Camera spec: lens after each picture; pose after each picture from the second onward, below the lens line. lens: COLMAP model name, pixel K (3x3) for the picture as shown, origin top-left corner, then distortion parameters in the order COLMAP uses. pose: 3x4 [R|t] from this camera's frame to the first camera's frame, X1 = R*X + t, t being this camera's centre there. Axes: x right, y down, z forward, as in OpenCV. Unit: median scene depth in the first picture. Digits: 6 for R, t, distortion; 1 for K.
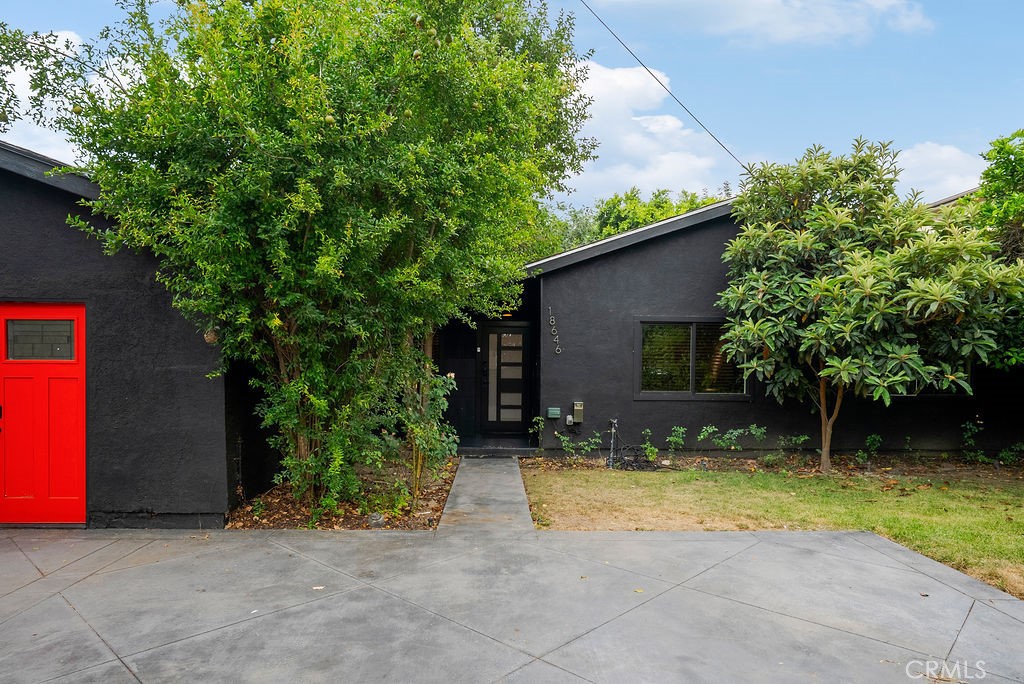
lens RADIAL K [[612.5, 0, 494.9], [0, 612.5, 357.1], [0, 0, 1]] dist [-0.046018, -0.000081]
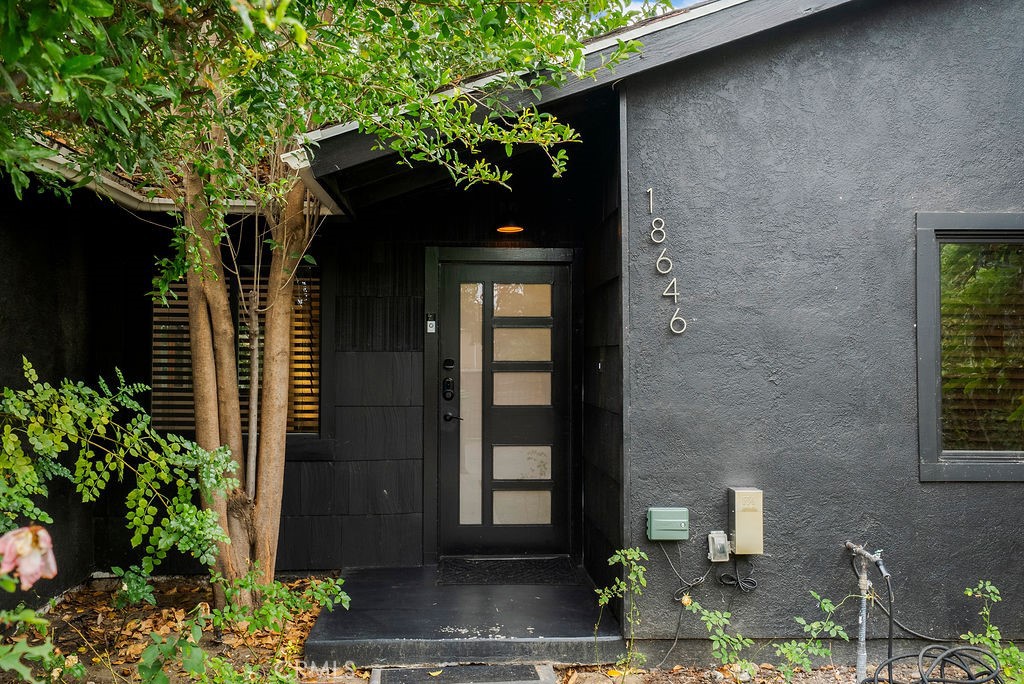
lens RADIAL K [[1030.5, 0, 512.0], [0, 1030.5, 342.0], [0, 0, 1]] dist [0.106374, 0.001250]
pose [[0.999240, -0.006679, 0.038409, -0.003521], [0.006933, 0.999955, -0.006480, 0.001607], [-0.038364, 0.006742, 0.999241, 0.596561]]
